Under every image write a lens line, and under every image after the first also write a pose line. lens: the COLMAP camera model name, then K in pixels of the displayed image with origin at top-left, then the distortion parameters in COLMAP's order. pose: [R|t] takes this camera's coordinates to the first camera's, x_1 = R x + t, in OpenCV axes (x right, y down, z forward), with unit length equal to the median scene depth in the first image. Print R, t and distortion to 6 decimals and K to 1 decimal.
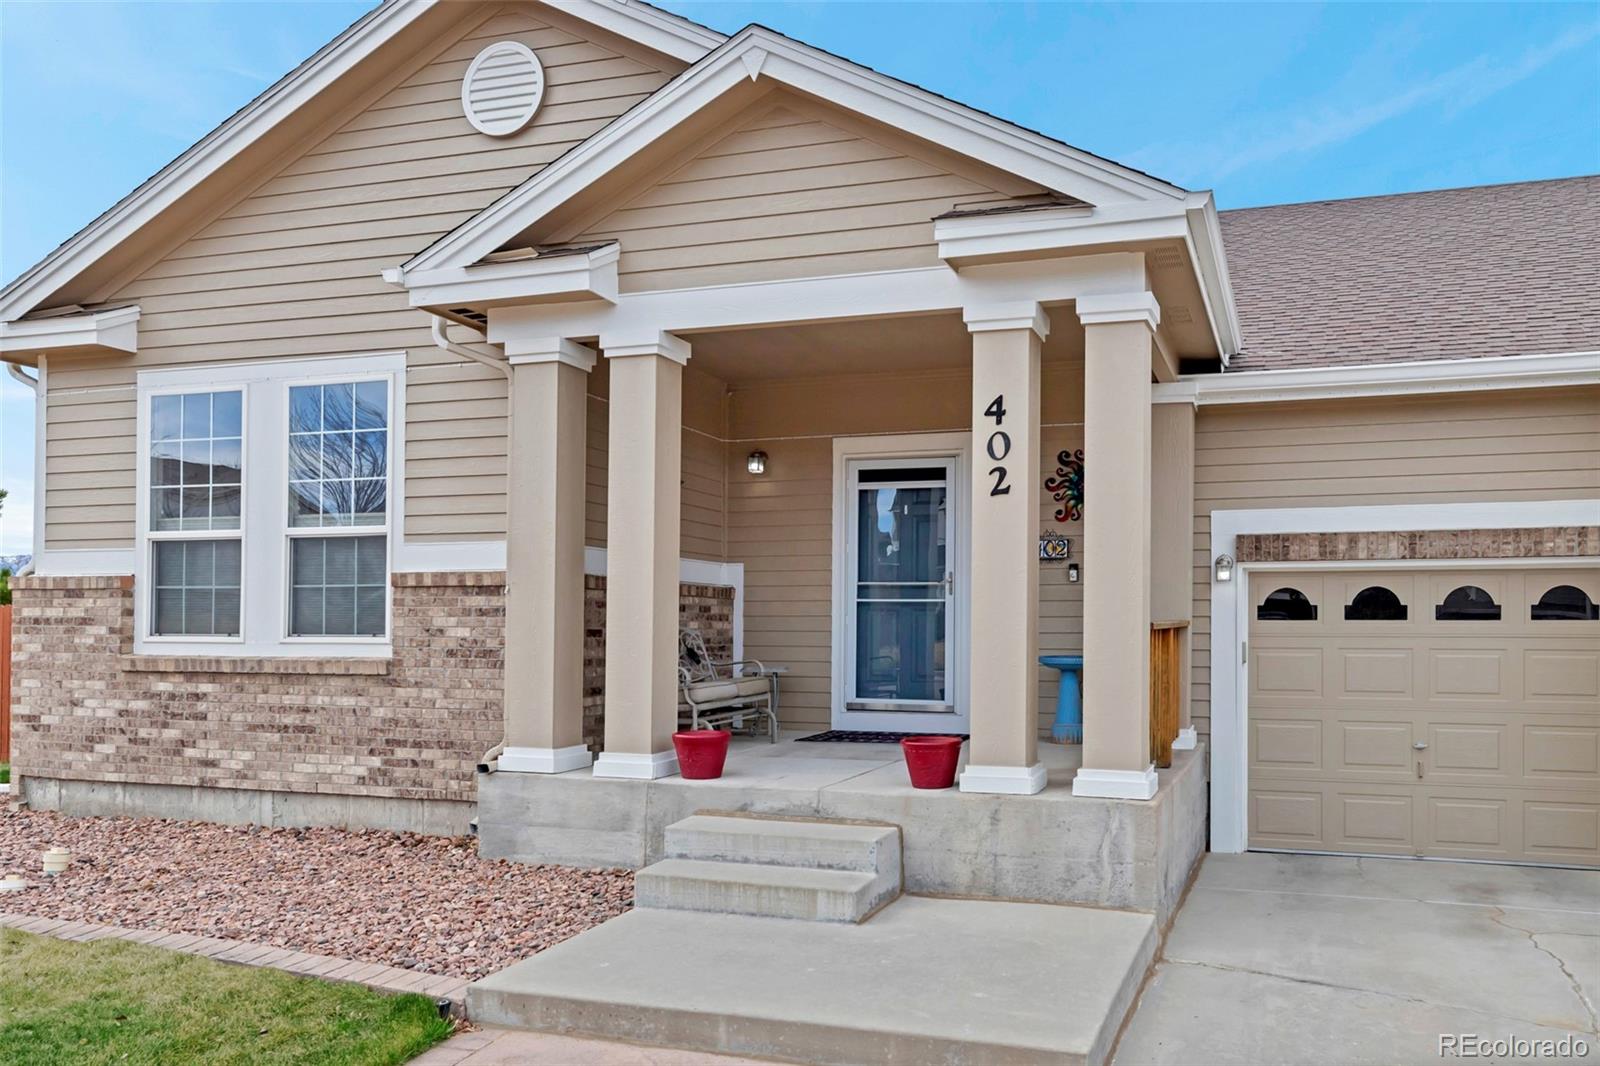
lens RADIAL K [[1193.5, 0, 909.6], [0, 1193.5, 613.0], [0, 0, 1]] dist [0.001873, 0.007224]
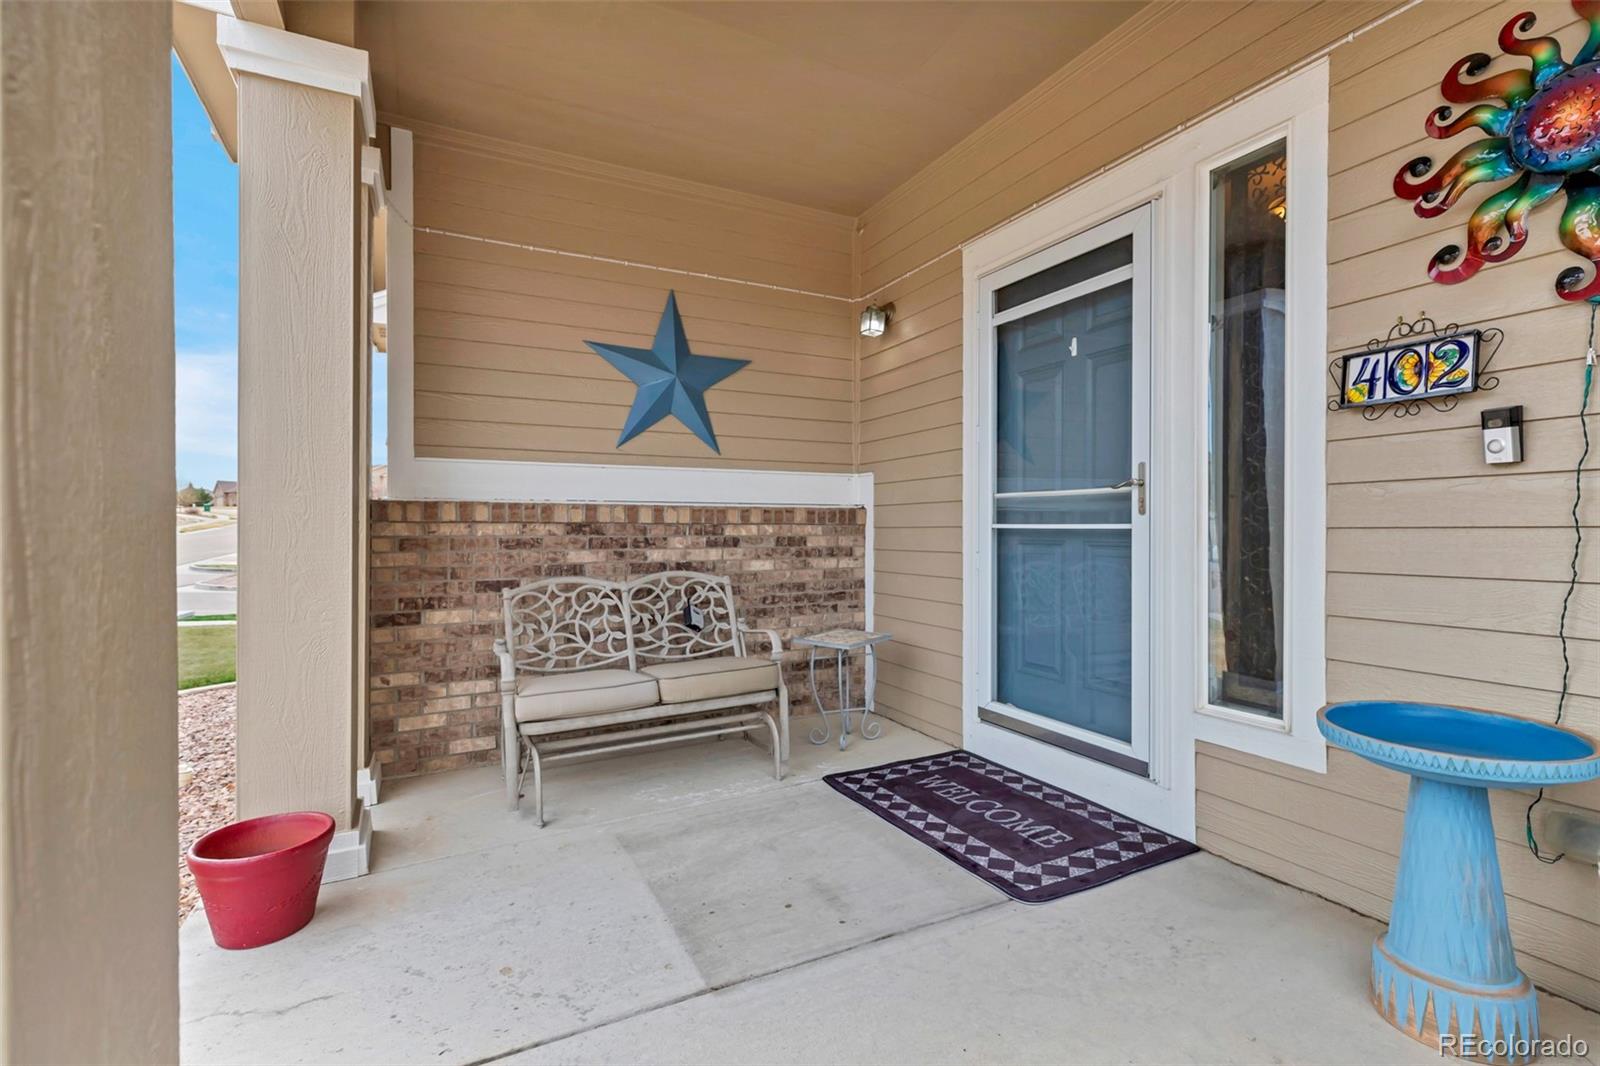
lens RADIAL K [[726.8, 0, 802.0], [0, 726.8, 525.6], [0, 0, 1]] dist [0.000287, -0.000035]
pose [[0.706016, -0.007812, -0.708152, 0.153717], [0.014243, 0.999894, 0.003170, -0.015556], [0.708052, -0.012324, 0.706052, 0.802344]]
